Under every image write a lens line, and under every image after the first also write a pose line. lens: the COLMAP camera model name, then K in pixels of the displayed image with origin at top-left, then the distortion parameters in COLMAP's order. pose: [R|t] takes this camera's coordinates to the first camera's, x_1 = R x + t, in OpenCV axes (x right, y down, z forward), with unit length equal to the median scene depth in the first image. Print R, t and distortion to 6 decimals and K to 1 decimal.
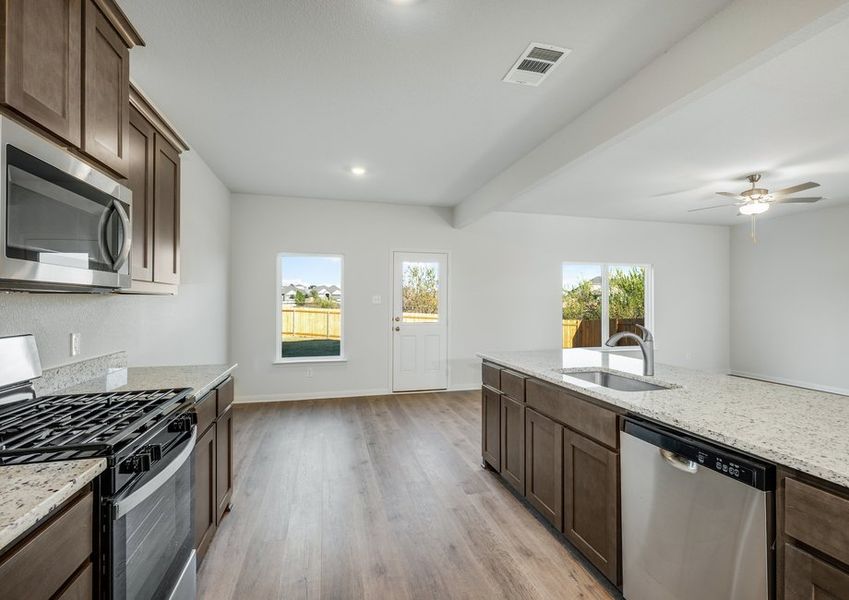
lens RADIAL K [[421.0, 0, 422.0], [0, 421.0, 299.4], [0, 0, 1]] dist [0.000852, 0.000075]
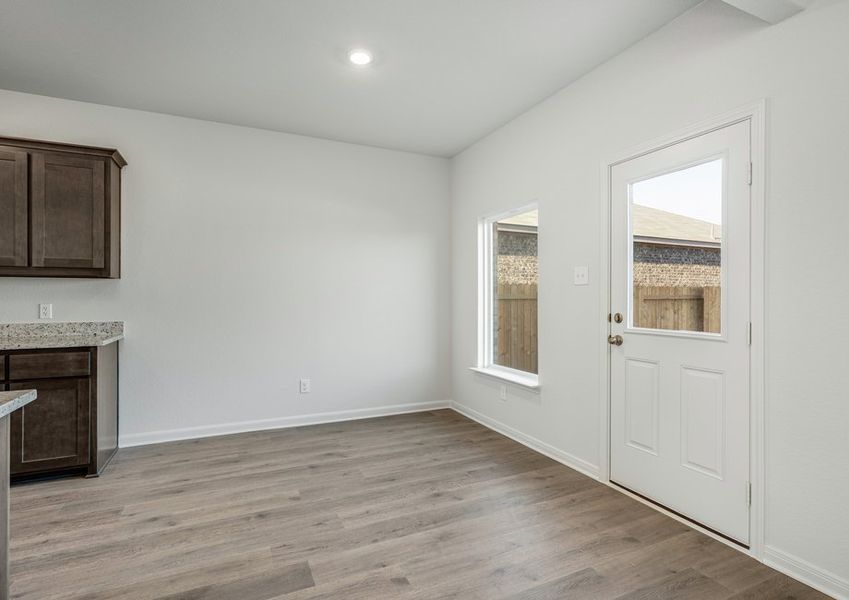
lens RADIAL K [[421.0, 0, 422.0], [0, 421.0, 299.4], [0, 0, 1]] dist [0.000852, 0.000075]
pose [[0.210476, 0.002074, -0.977597, 0.446000], [0.007514, 0.999965, 0.003739, 0.032500], [0.977570, -0.008133, 0.210453, 0.959201]]
